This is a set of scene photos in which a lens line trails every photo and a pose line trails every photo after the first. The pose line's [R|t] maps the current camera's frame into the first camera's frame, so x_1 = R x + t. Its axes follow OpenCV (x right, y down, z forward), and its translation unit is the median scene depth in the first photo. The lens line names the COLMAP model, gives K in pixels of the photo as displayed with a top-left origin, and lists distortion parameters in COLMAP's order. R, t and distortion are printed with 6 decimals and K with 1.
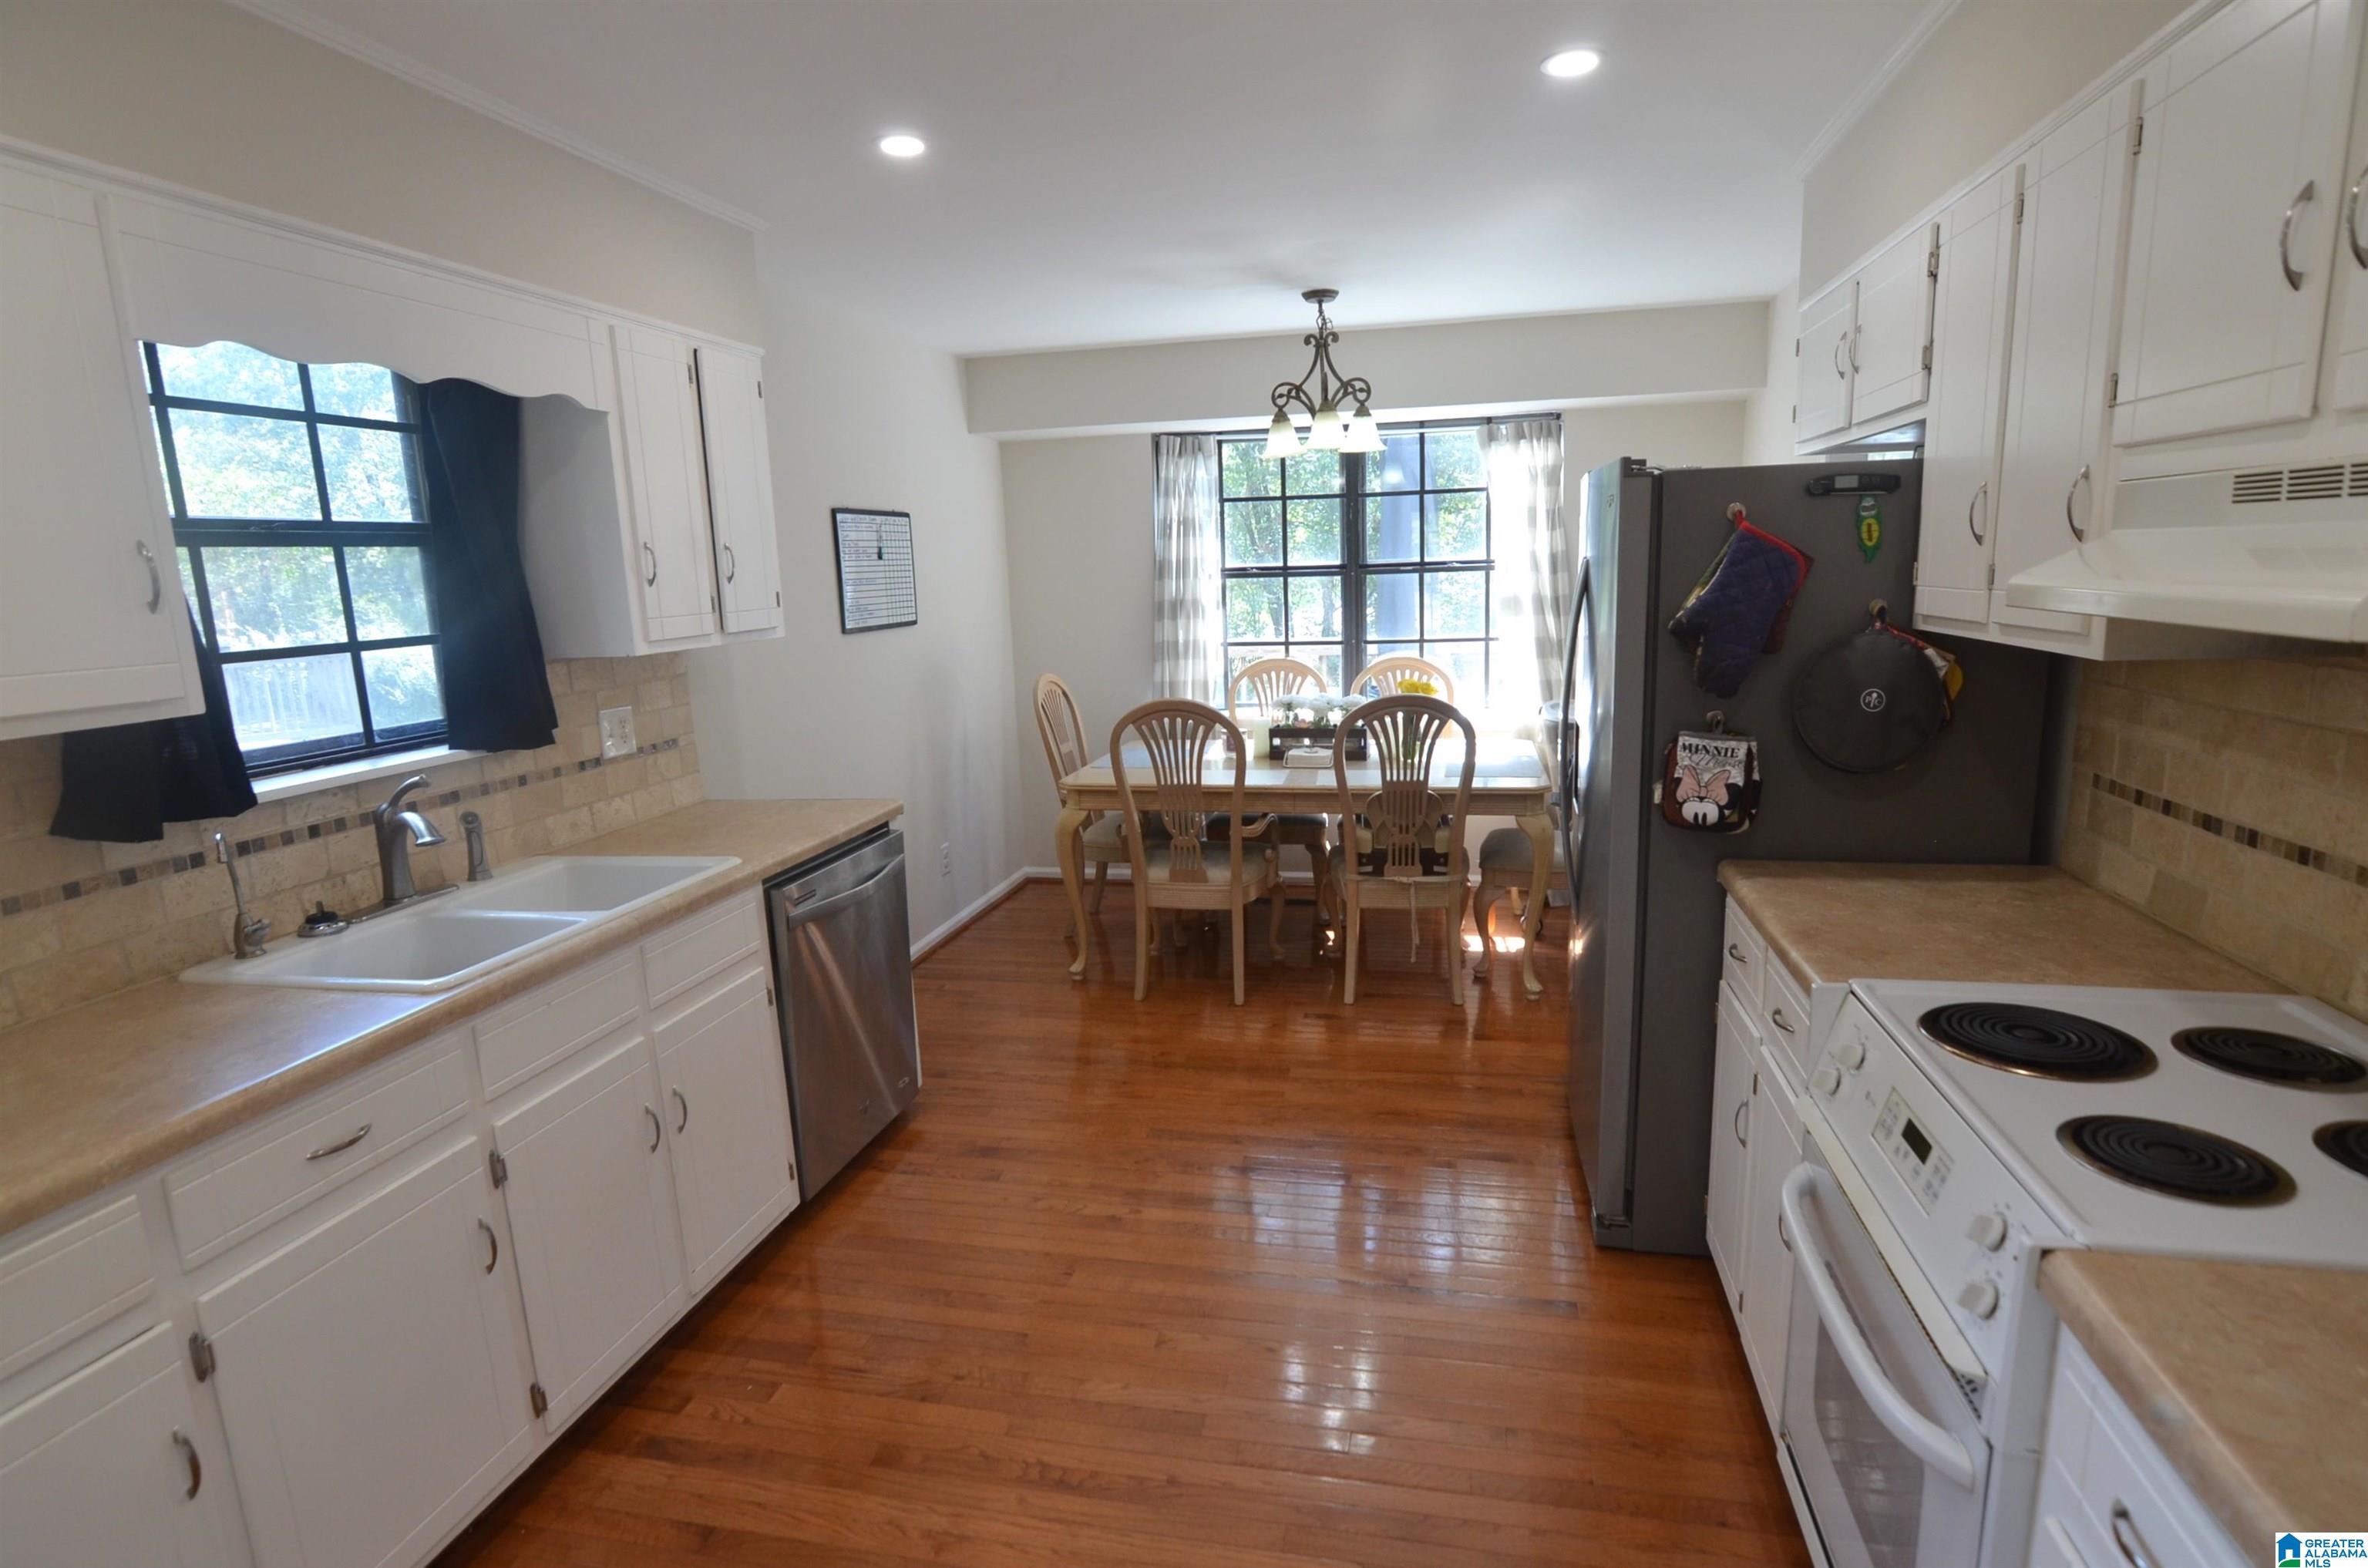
lens RADIAL K [[1139.9, 0, 1183.1], [0, 1139.9, 778.4], [0, 0, 1]] dist [-0.020787, 0.000252]
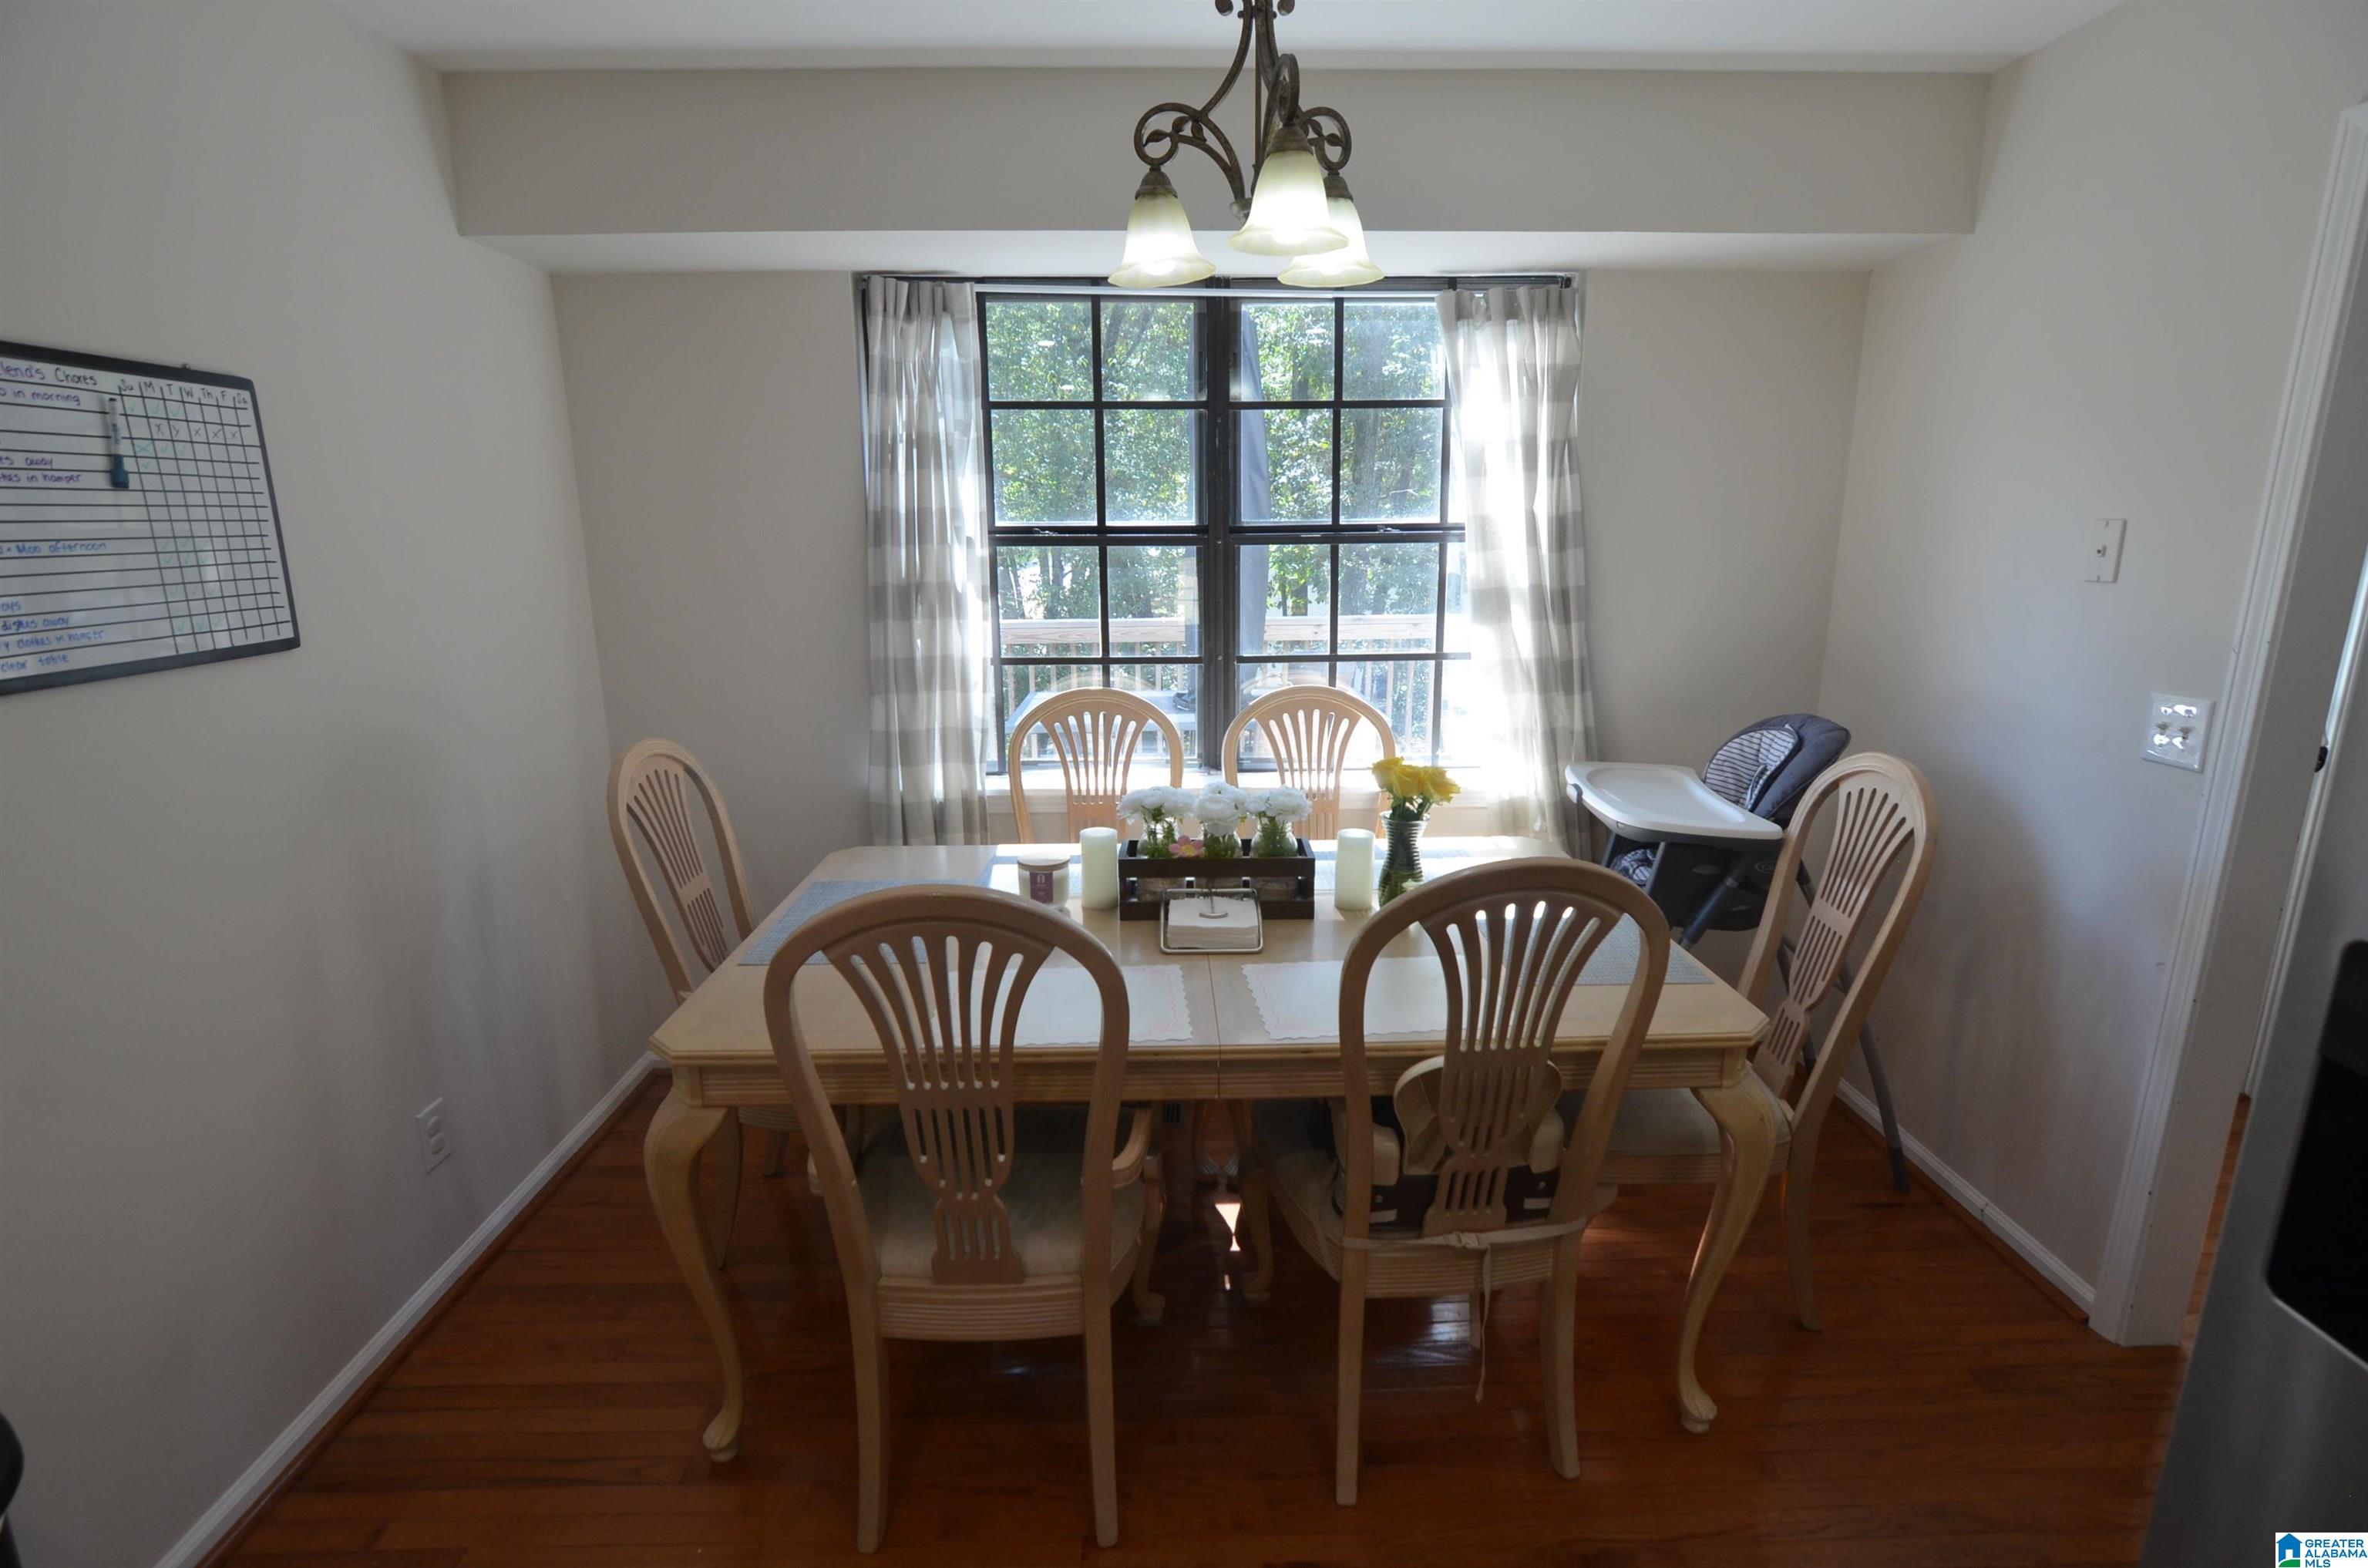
lens RADIAL K [[1139.9, 0, 1192.6], [0, 1139.9, 793.1], [0, 0, 1]] dist [-0.020787, 0.000252]
pose [[0.968370, -0.032858, 0.247347, -0.013216], [0.021150, 0.998533, 0.049843, -0.083754], [-0.248622, -0.043035, 0.967644, 0.448060]]
